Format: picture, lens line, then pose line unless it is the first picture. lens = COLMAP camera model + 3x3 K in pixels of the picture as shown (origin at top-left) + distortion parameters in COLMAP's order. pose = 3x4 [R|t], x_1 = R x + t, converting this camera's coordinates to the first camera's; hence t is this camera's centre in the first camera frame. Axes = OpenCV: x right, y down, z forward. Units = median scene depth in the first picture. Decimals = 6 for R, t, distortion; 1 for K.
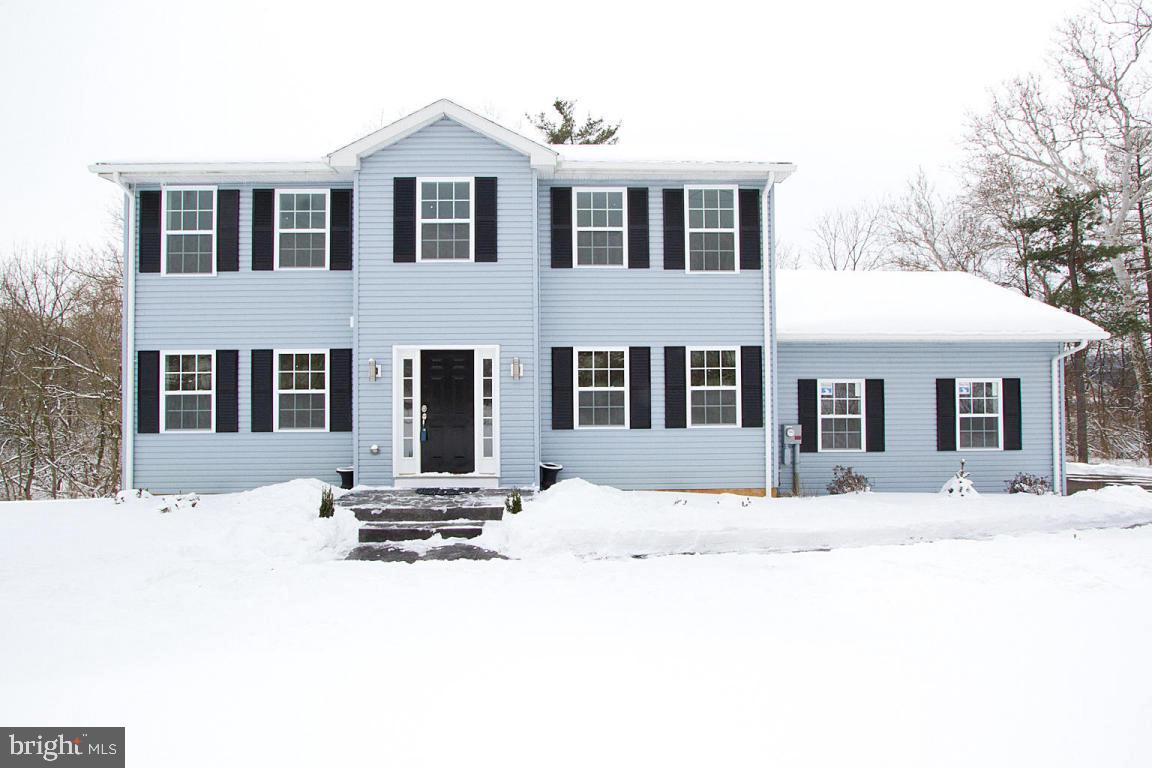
lens RADIAL K [[581.4, 0, 562.7], [0, 581.4, 382.4], [0, 0, 1]] dist [-0.014035, 0.000346]
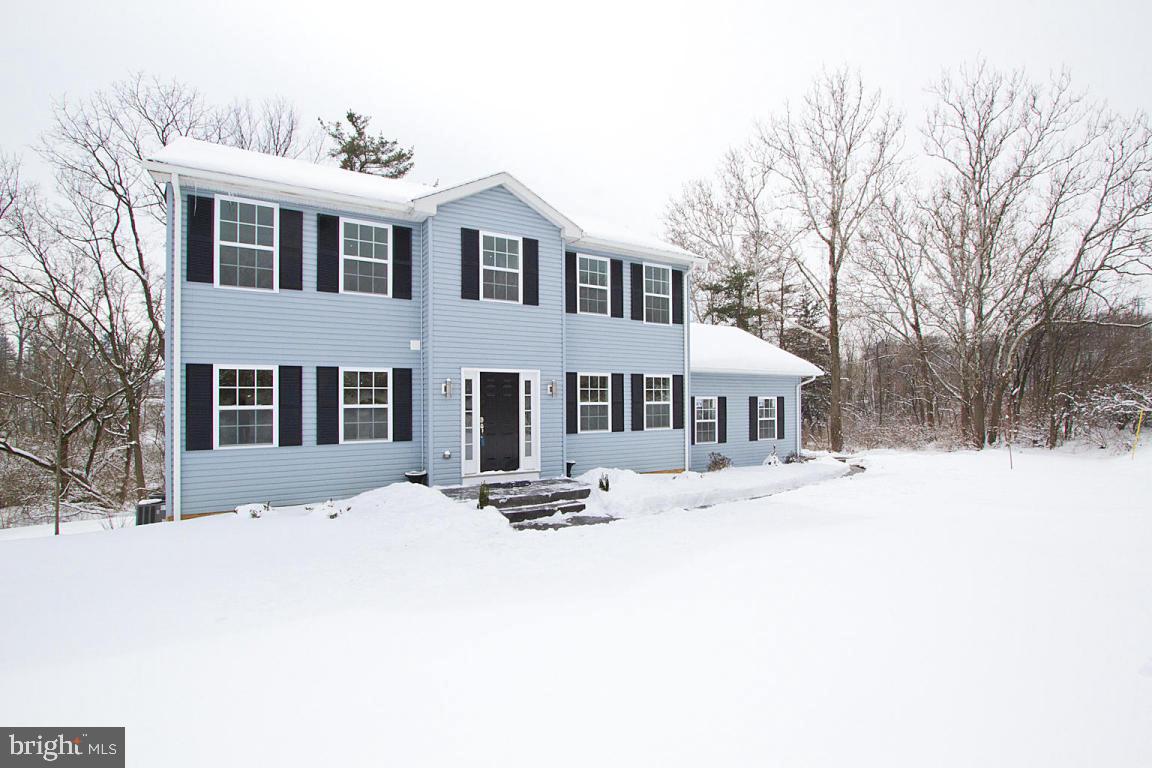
lens RADIAL K [[556.3, 0, 581.8], [0, 556.3, 394.7], [0, 0, 1]] dist [-0.011681, 0.000269]
pose [[0.857627, 0.007037, 0.514224, -0.641440], [-0.008281, 0.999966, 0.000128, -0.009392], [-0.514205, -0.004369, 0.857656, -0.111305]]
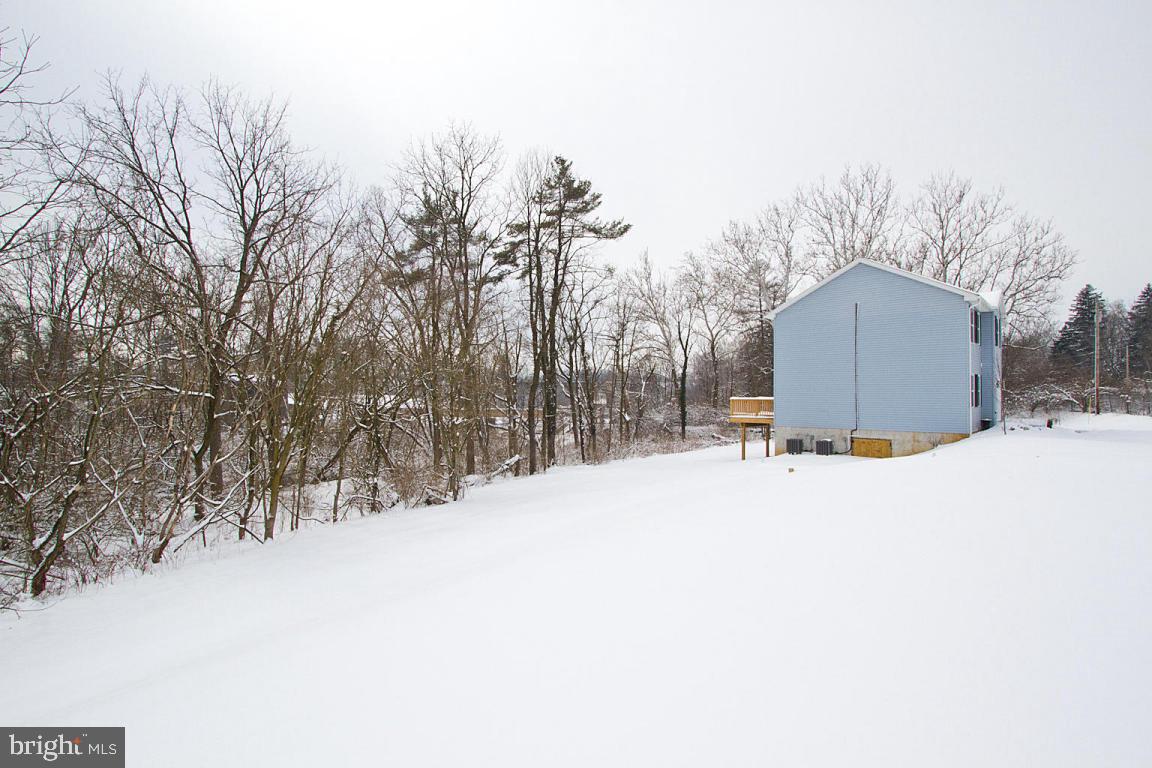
lens RADIAL K [[556.3, 0, 581.8], [0, 556.3, 394.7], [0, 0, 1]] dist [-0.011681, 0.000269]
pose [[0.682619, 0.005158, 0.730756, -3.487849], [-0.017657, 0.999800, 0.009437, 0.035697], [-0.730561, -0.019345, 0.682573, 0.623915]]
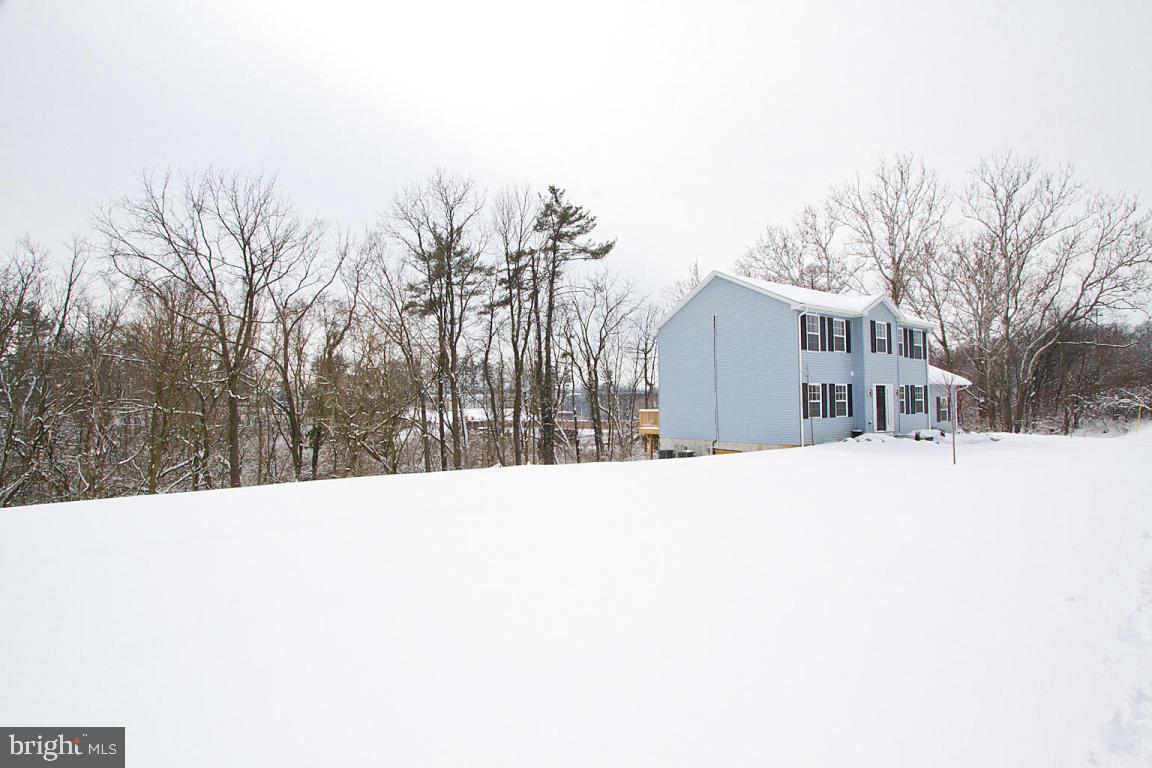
lens RADIAL K [[556.3, 0, 581.8], [0, 556.3, 394.7], [0, 0, 1]] dist [-0.011681, 0.000269]
pose [[0.834008, 0.007201, 0.551705, -2.694843], [-0.001010, 0.999933, -0.011523, 0.016674], [-0.551751, 0.009053, 0.833960, -0.370647]]
